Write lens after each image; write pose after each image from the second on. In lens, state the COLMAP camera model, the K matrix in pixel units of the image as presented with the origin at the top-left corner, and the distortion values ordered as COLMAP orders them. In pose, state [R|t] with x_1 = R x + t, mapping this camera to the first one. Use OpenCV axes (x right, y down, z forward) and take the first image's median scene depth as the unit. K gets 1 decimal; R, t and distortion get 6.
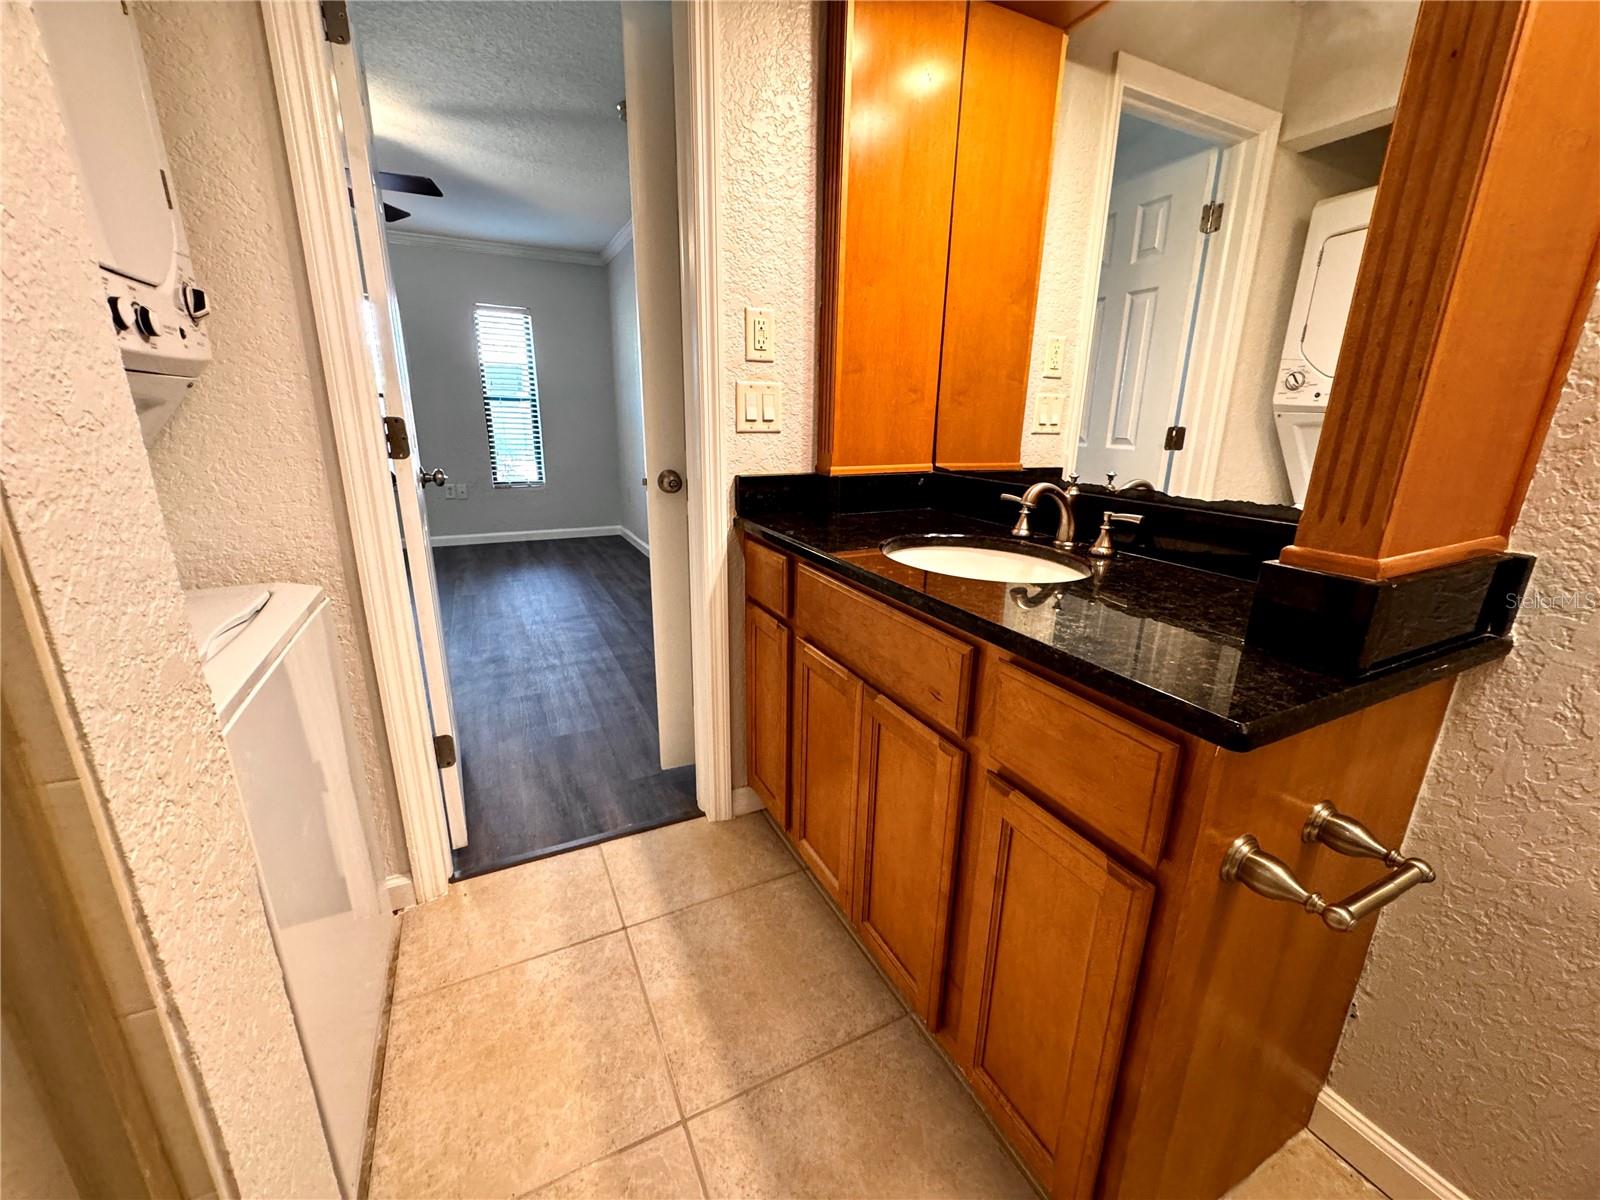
lens RADIAL K [[642.1, 0, 801.1], [0, 642.1, 600.7], [0, 0, 1]] dist [-0.003972, 0.000503]
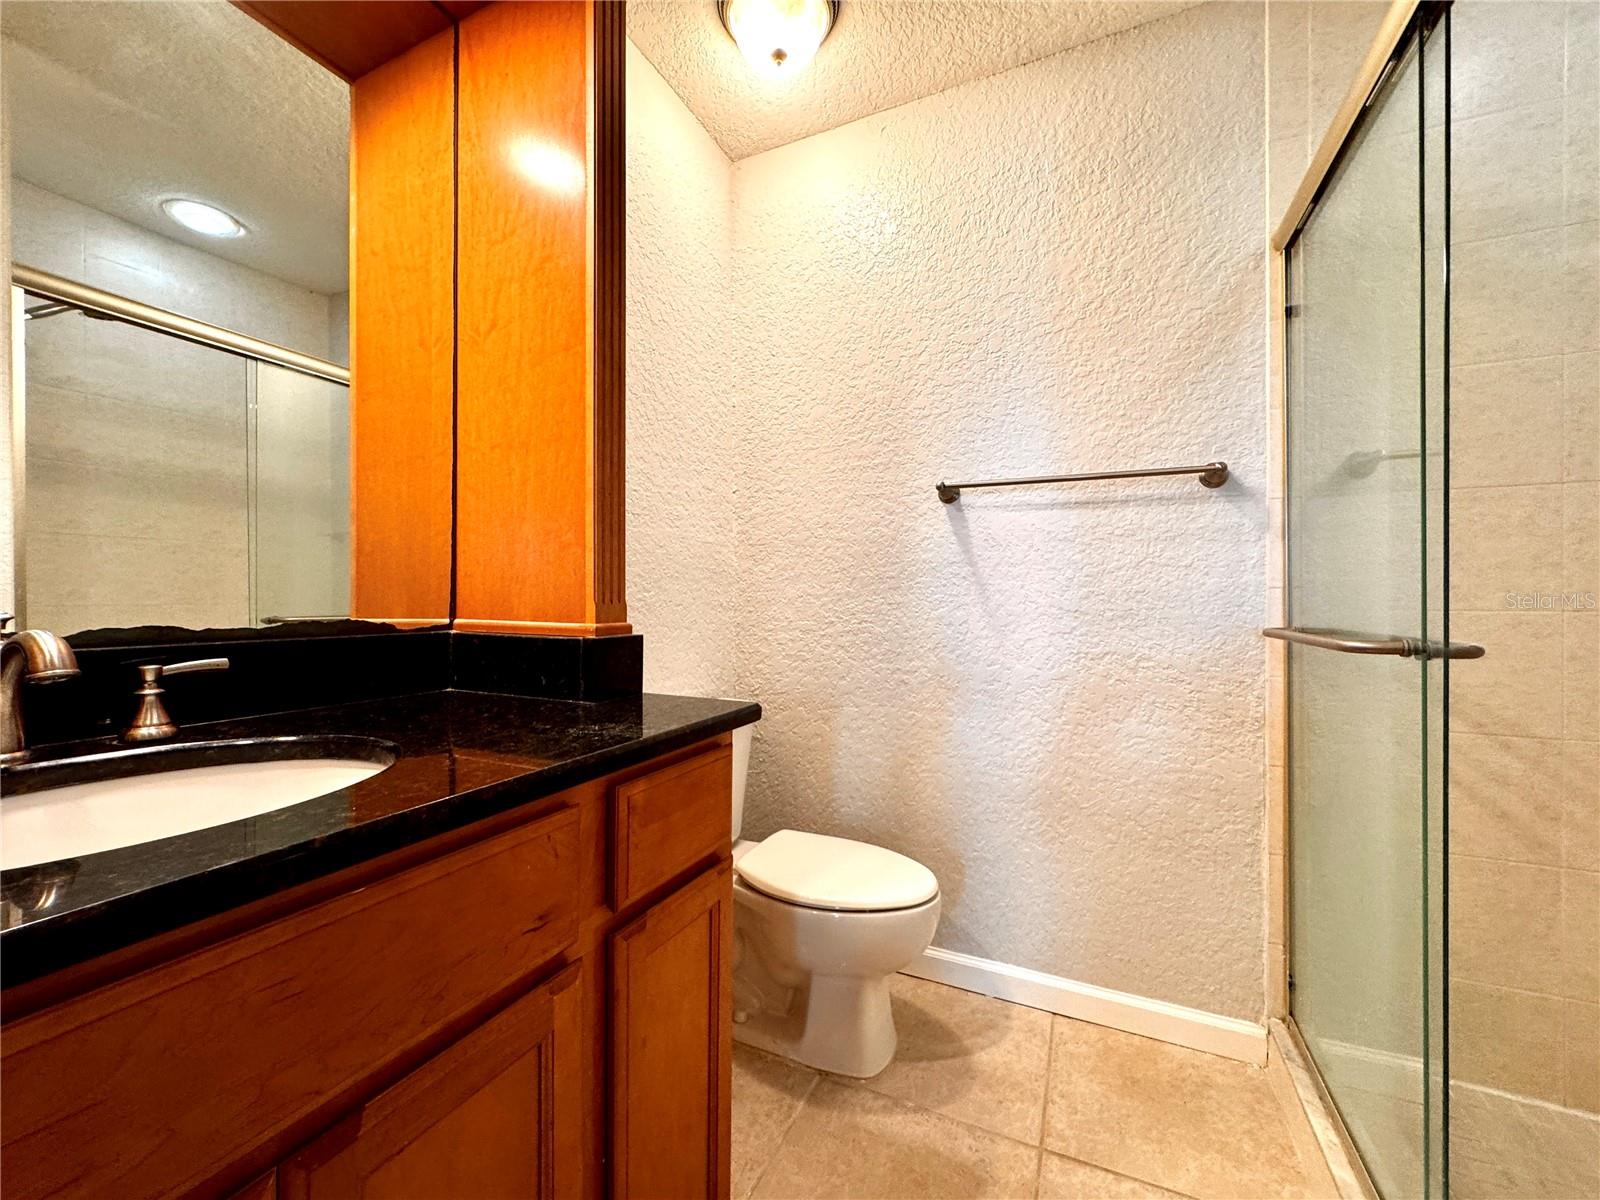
lens RADIAL K [[642.1, 0, 795.0], [0, 642.1, 596.2], [0, 0, 1]] dist [-0.003972, 0.000503]
pose [[-0.611552, -0.022337, 0.790889, -0.382326], [0.206238, 0.960544, 0.186601, -0.200167], [-0.763852, 0.277228, -0.582816, 0.929347]]
